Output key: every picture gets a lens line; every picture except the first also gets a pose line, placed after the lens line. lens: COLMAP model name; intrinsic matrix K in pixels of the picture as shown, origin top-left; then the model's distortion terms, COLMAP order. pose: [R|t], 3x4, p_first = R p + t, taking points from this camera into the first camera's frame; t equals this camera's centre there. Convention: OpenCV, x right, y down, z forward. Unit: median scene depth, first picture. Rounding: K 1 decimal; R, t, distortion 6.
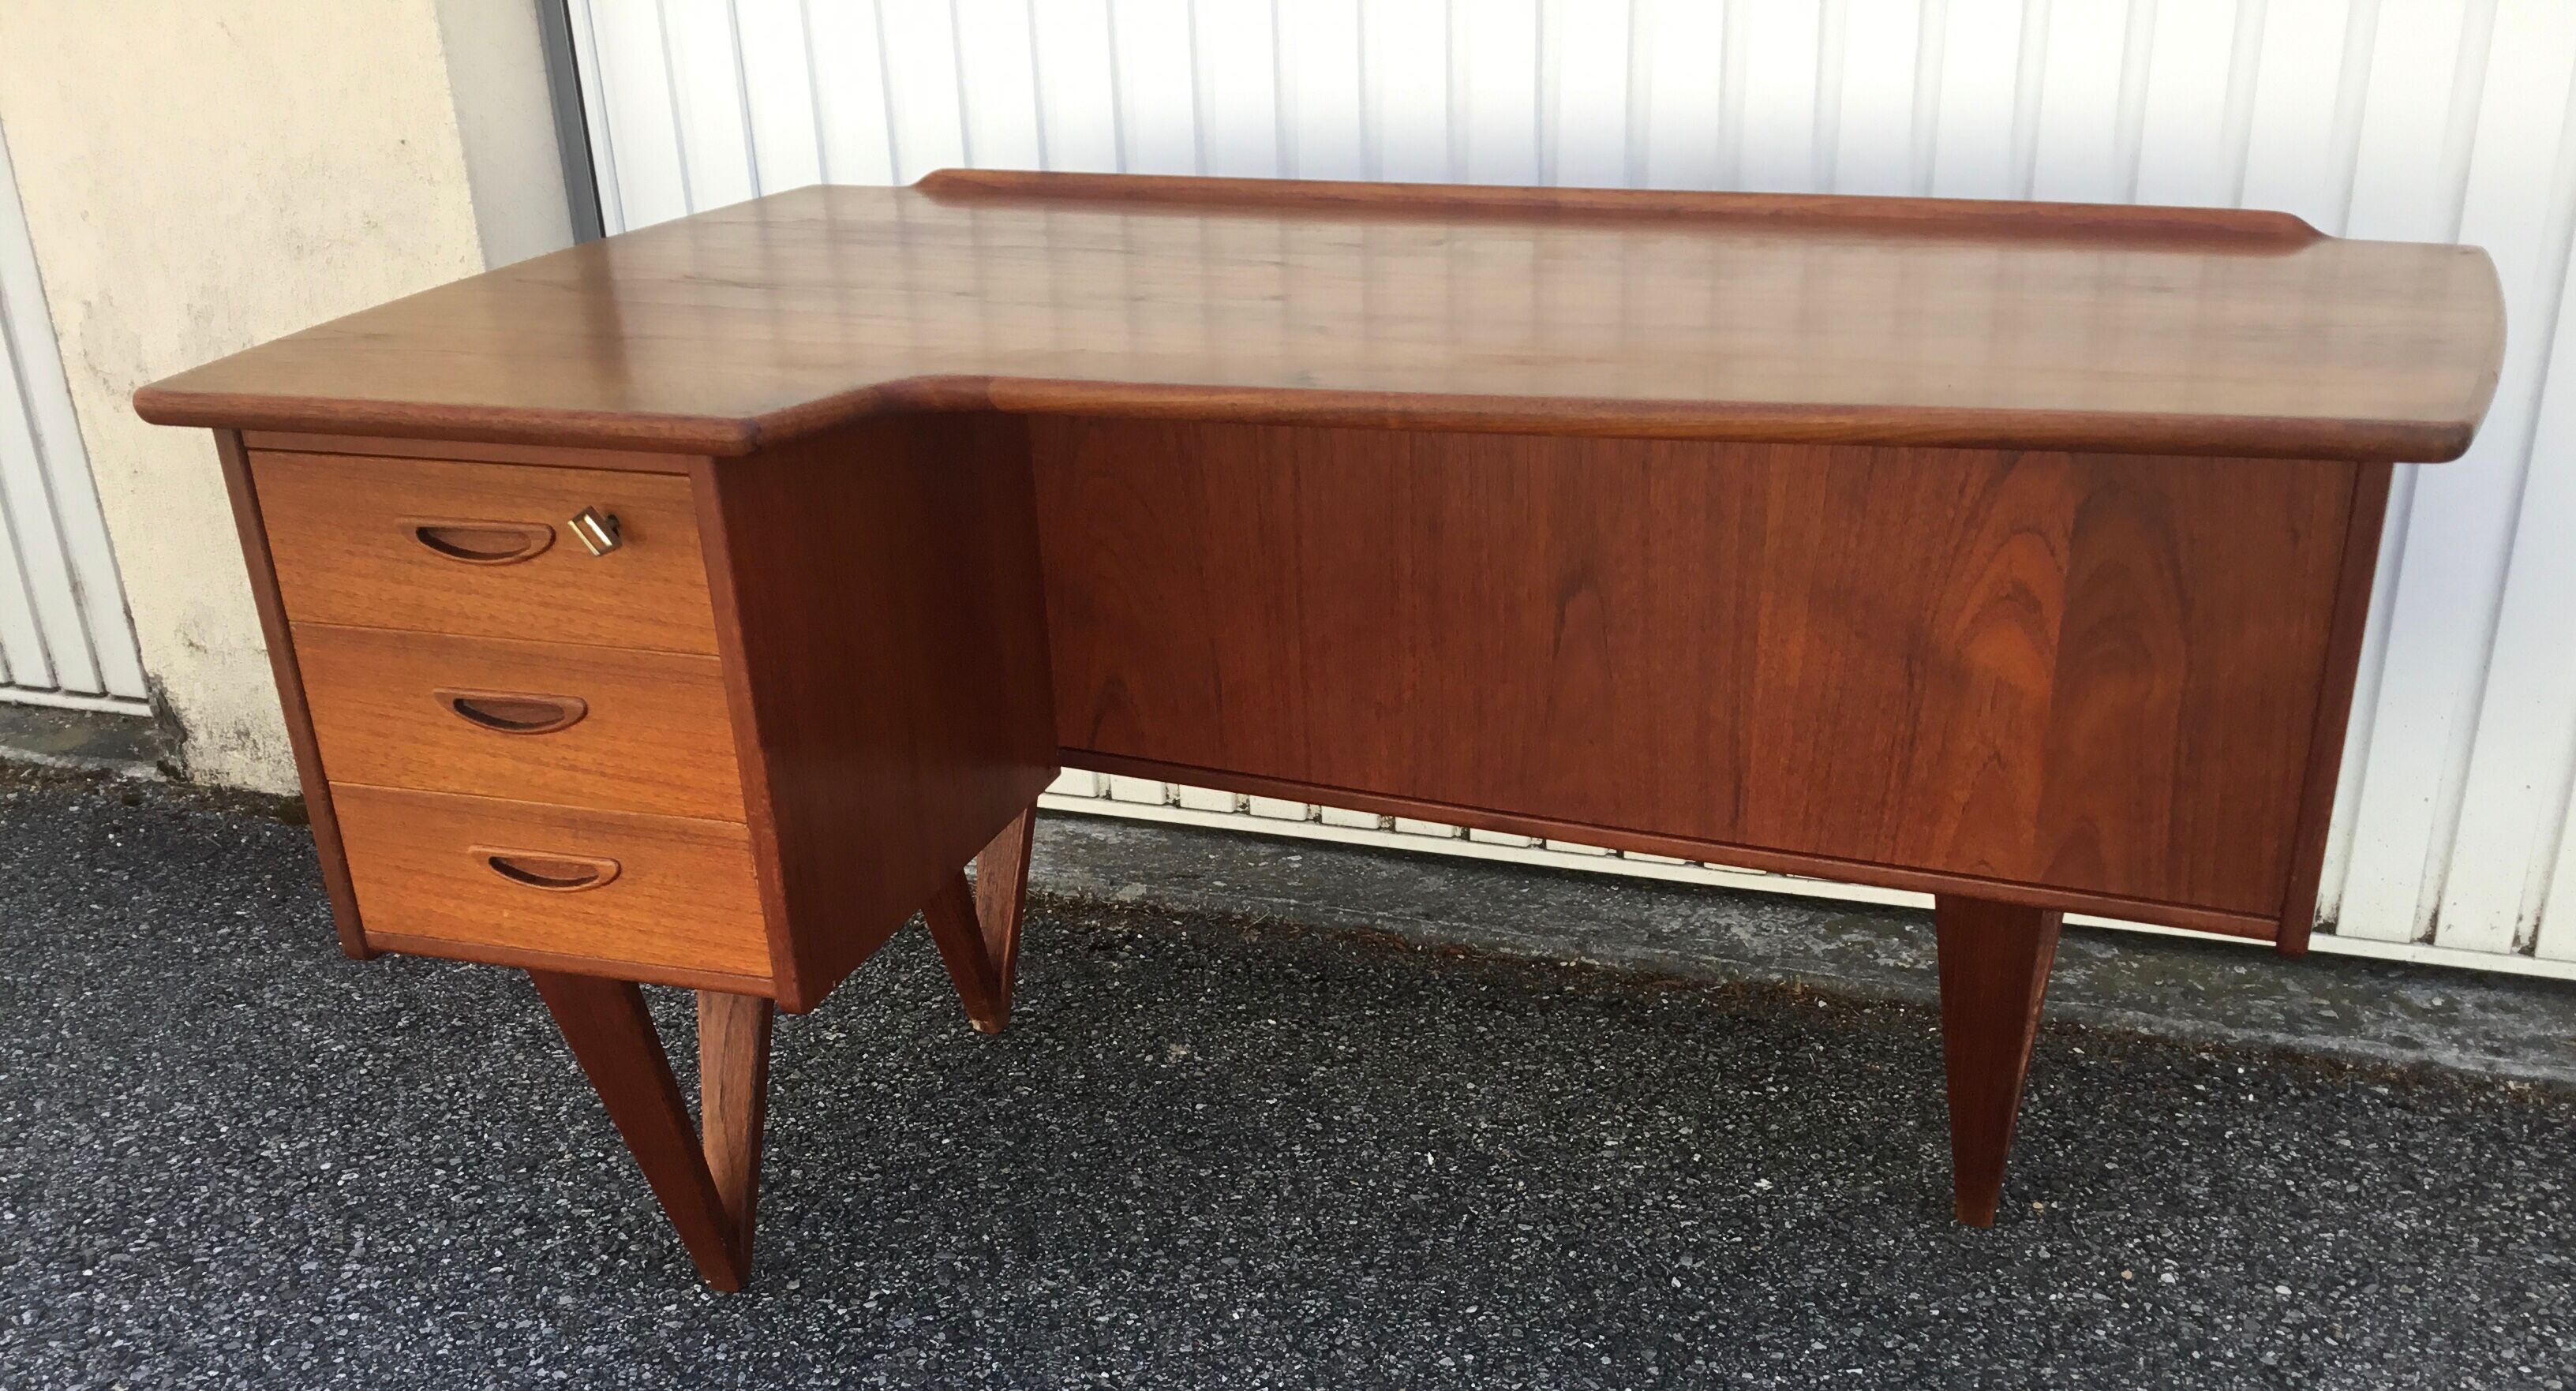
lens RADIAL K [[2317.4, 0, 1276.8], [0, 2317.4, 988.7], [0, 0, 1]] dist [0.071559, -0.108620]
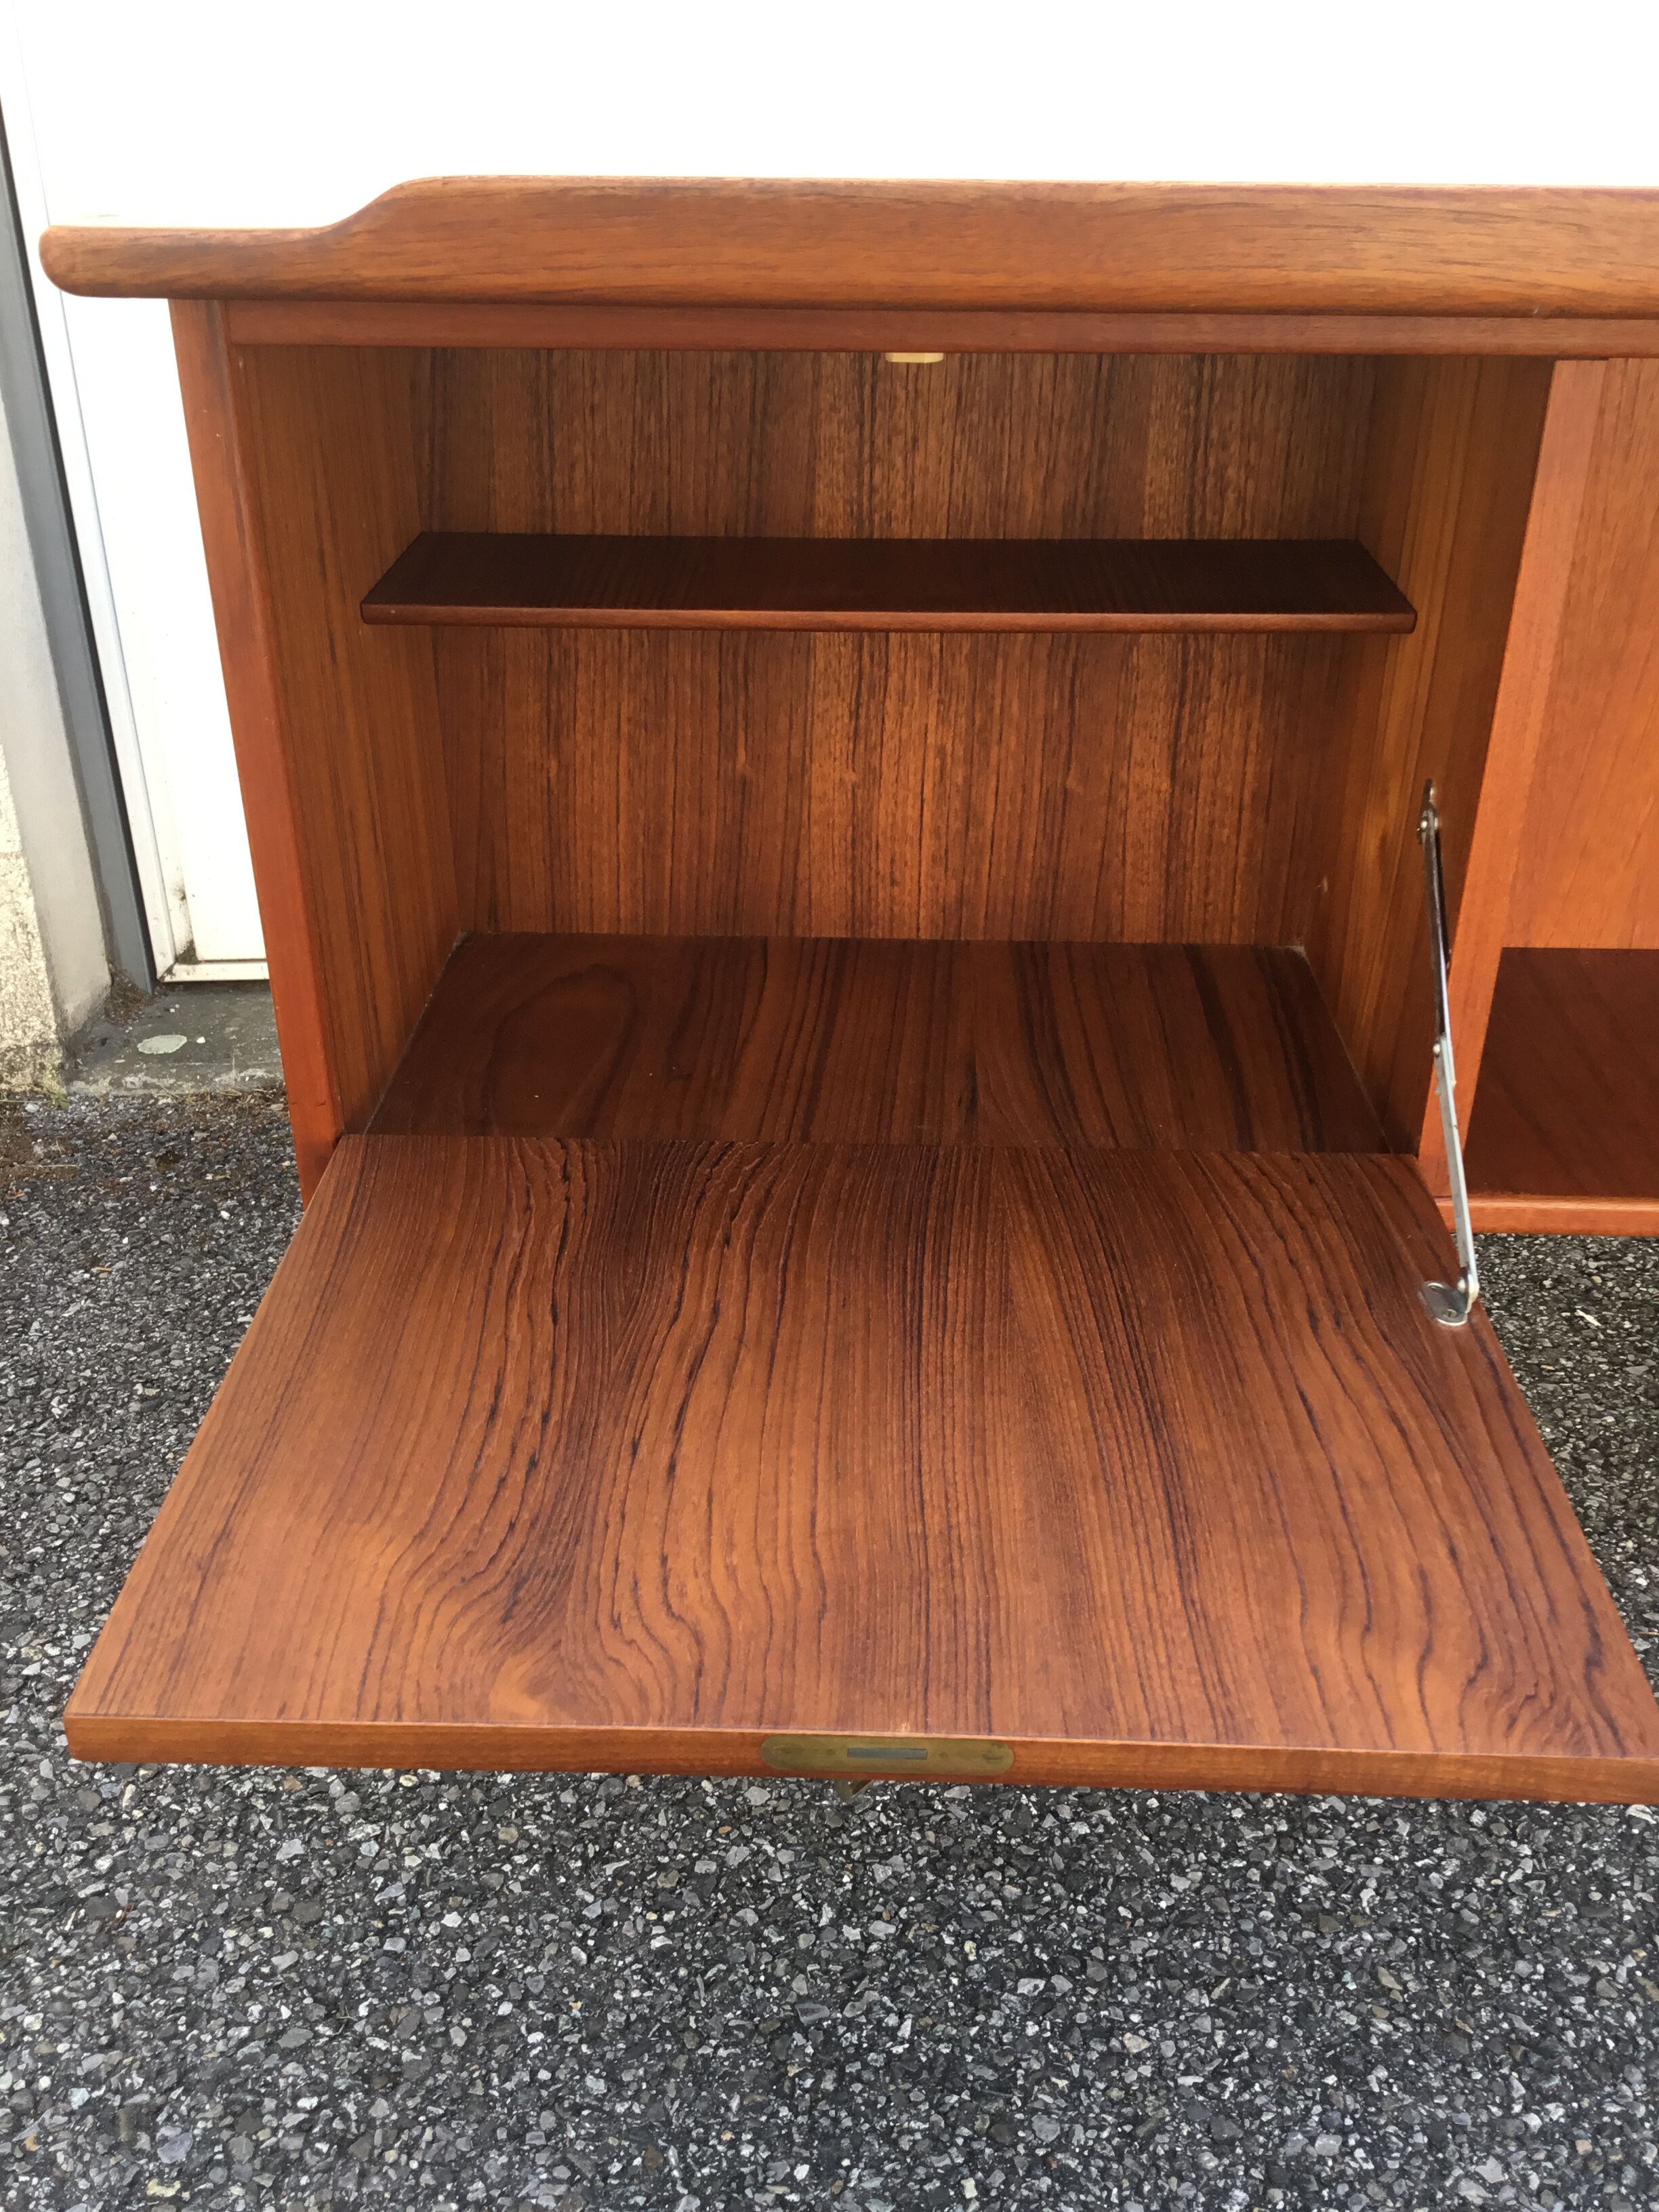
lens RADIAL K [[2004.1, 0, 798.7], [0, 2004.1, 1149.6], [0, 0, 1]] dist [0.097240, -0.179538]
pose [[0.917732, -0.165644, 0.361014, -0.480092], [0.153131, 0.986182, 0.063216, -0.079896], [-0.366497, -0.002733, 0.930415, 0.485714]]
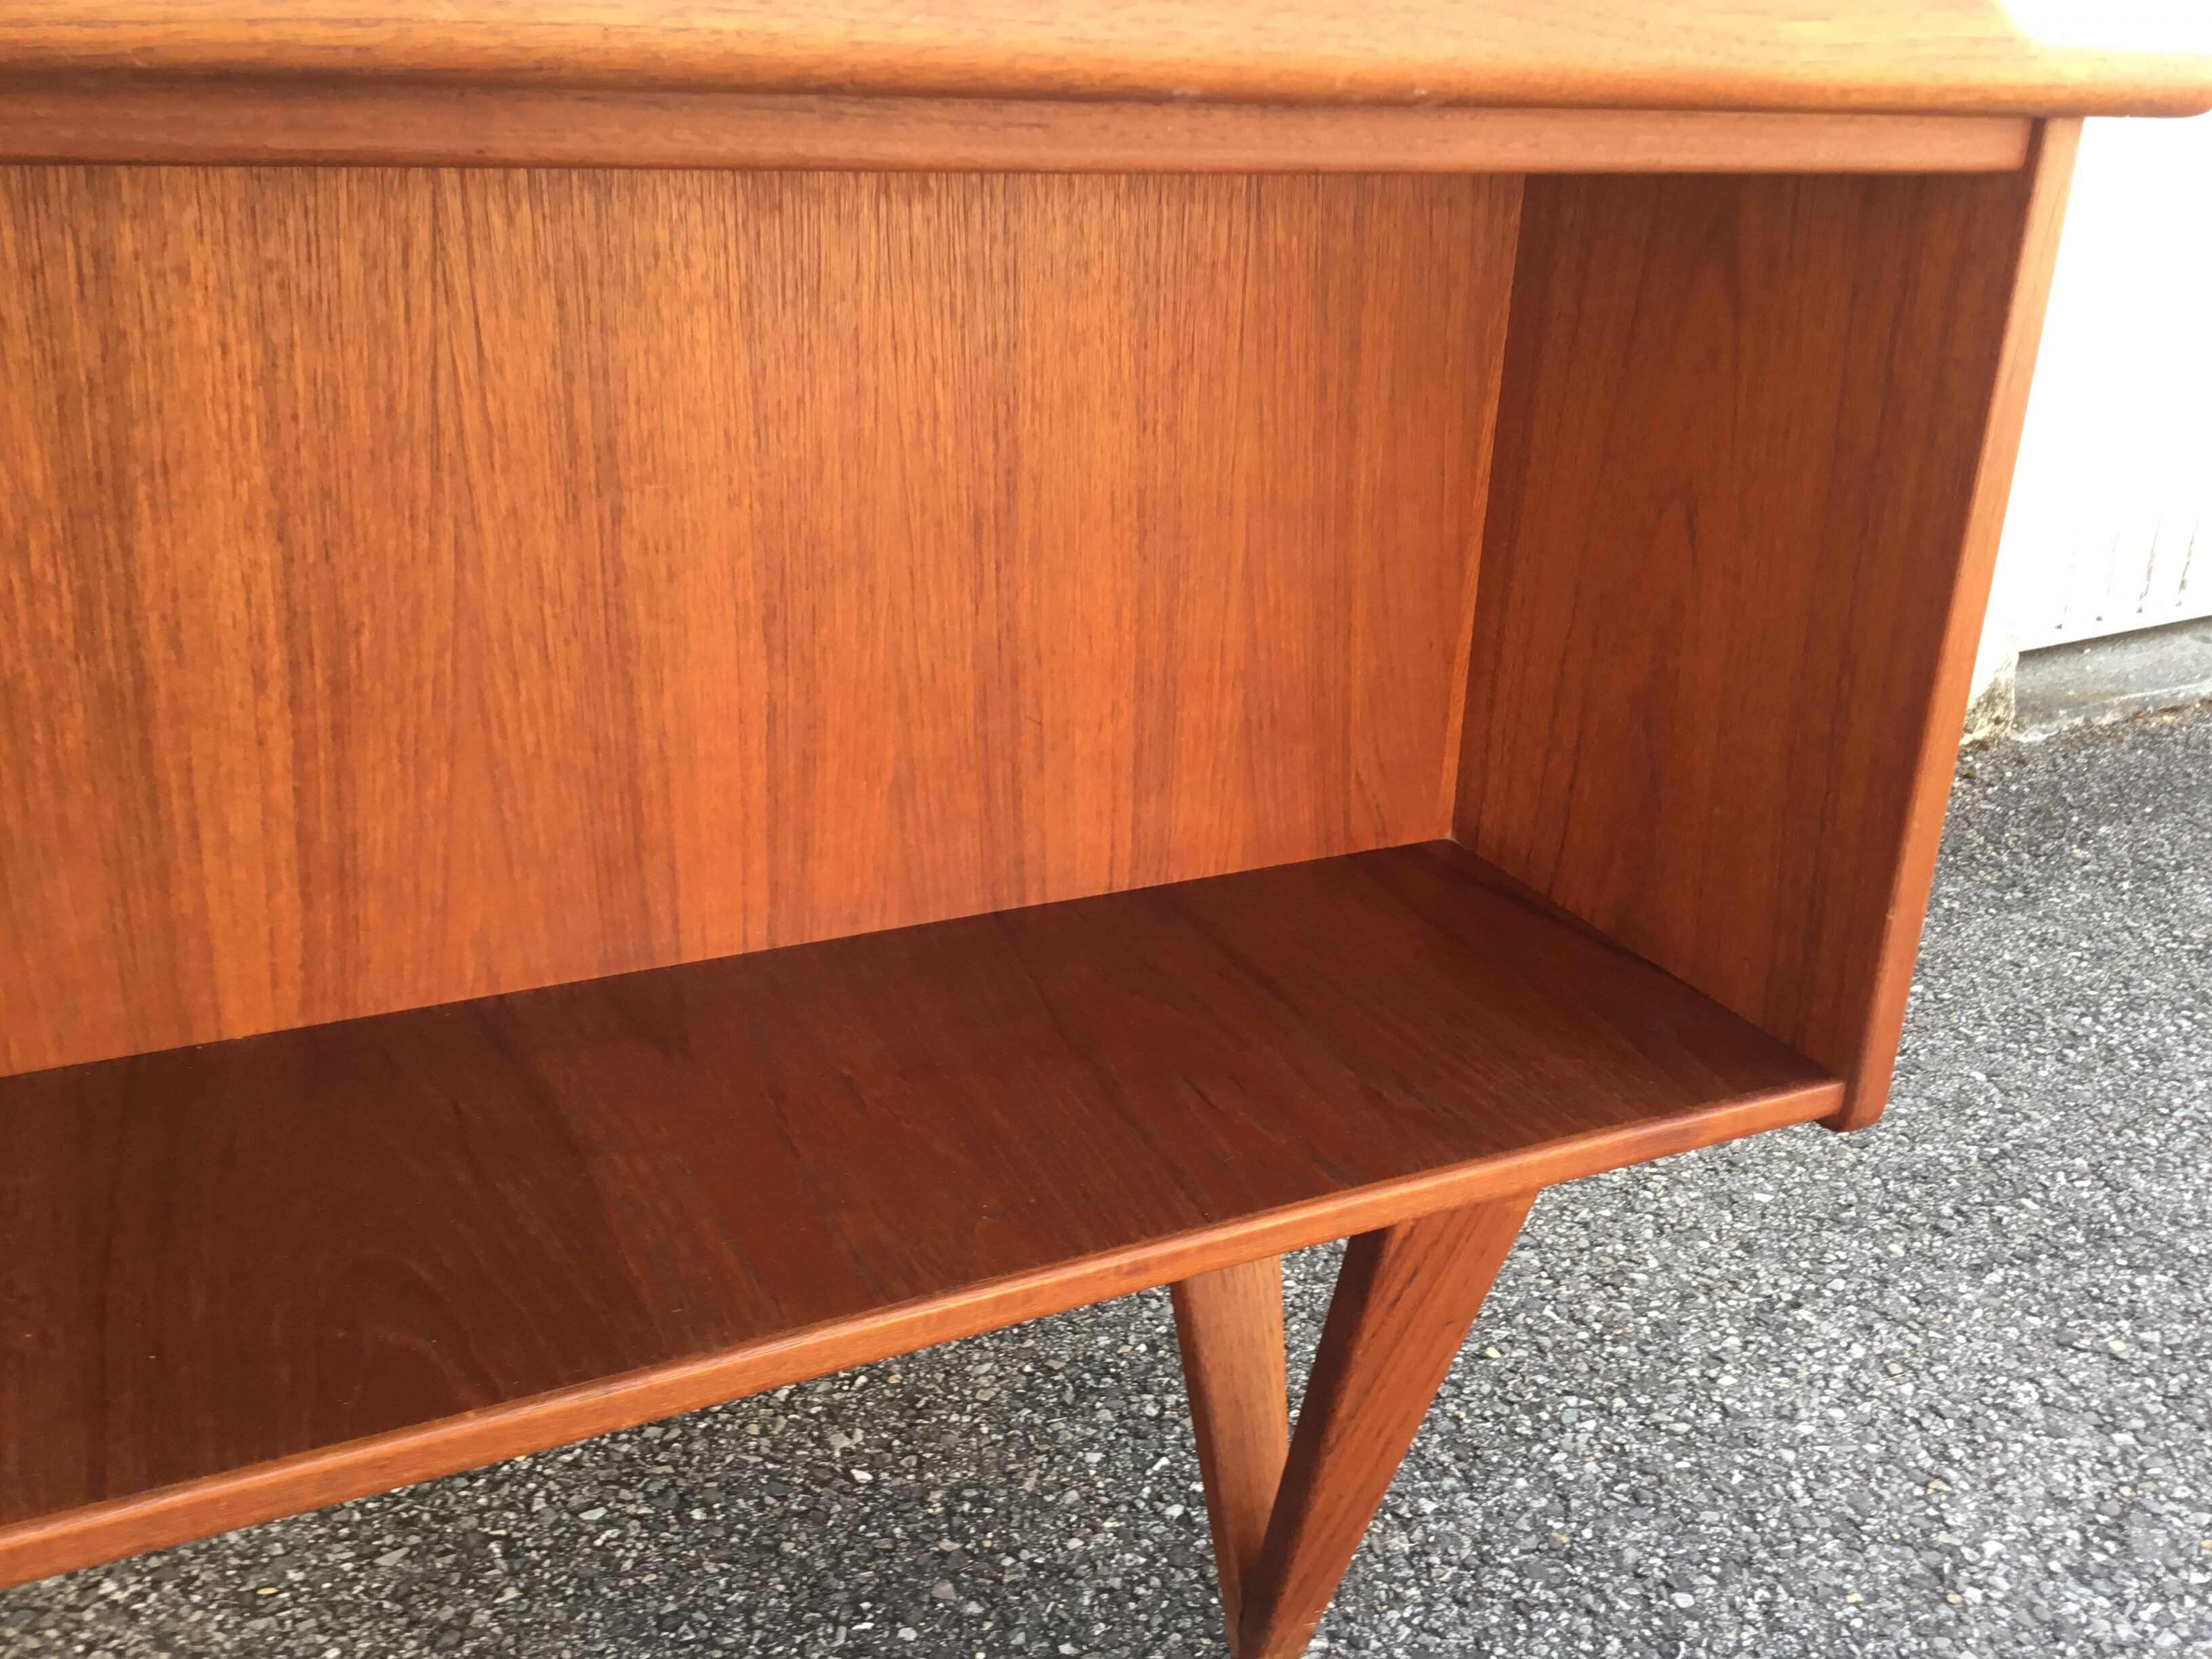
lens RADIAL K [[2004.1, 0, 1152.0], [0, 2004.1, 845.9], [0, 0, 1]] dist [0.097240, -0.179538]
pose [[0.603579, -0.240880, 0.760046, -0.187988], [0.305454, 0.950400, 0.058637, -0.060192], [-0.736471, 0.196767, 0.647219, 0.513231]]
